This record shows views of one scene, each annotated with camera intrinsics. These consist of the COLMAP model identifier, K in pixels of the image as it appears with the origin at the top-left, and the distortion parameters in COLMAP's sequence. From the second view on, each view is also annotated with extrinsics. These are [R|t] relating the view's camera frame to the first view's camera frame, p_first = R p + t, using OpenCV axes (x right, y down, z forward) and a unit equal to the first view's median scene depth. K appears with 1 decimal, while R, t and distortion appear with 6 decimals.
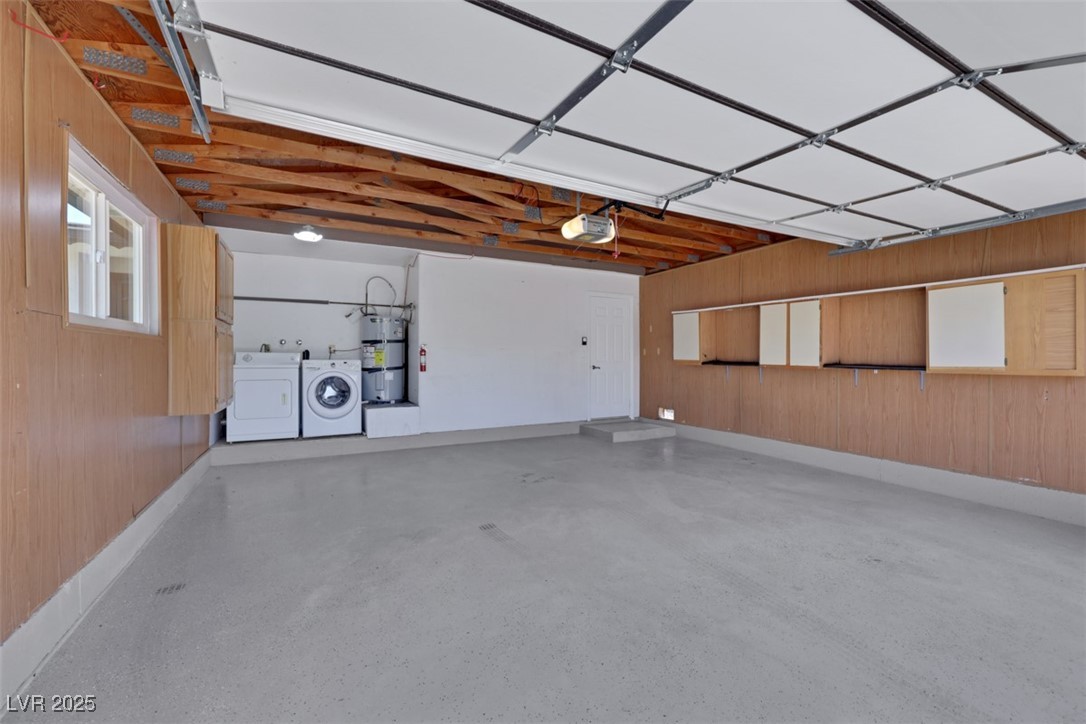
lens RADIAL K [[465.6, 0, 543.0], [0, 465.6, 362.0], [0, 0, 1]] dist [0.001760, 0.000010]
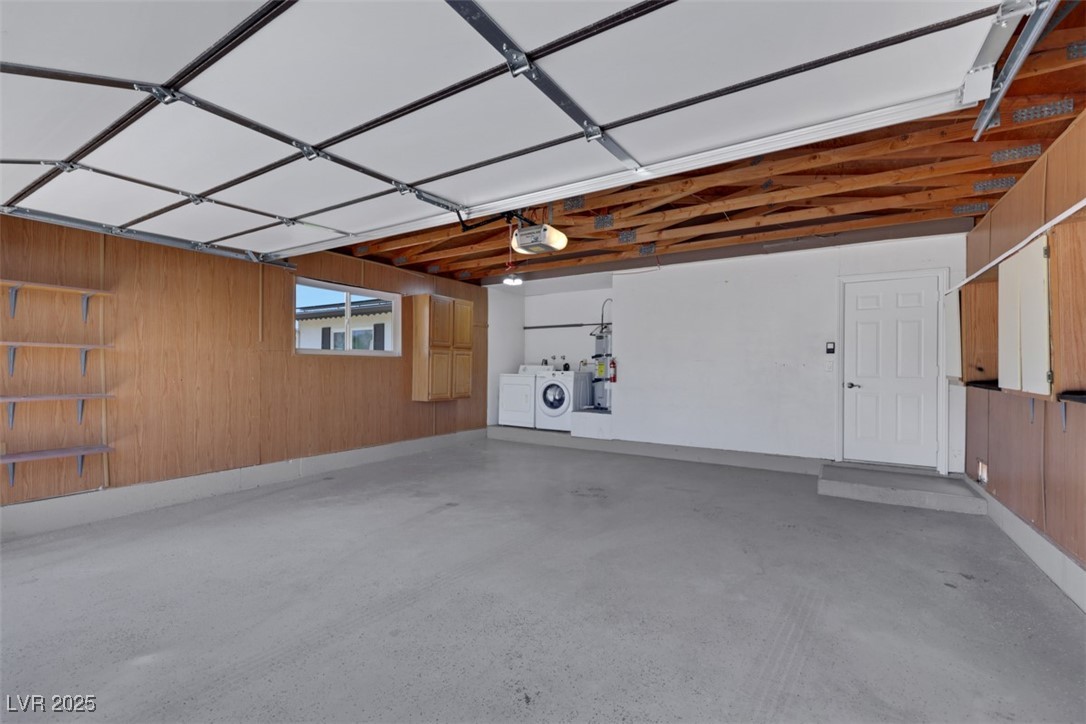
lens RADIAL K [[455.9, 0, 545.9], [0, 455.9, 370.3], [0, 0, 1]] dist [-0.003286, -0.000061]
pose [[0.488232, 0.006336, -0.872691, 0.633482], [-0.013588, 0.999908, -0.000343, -0.005957], [0.872608, 0.012026, 0.488273, 0.364536]]
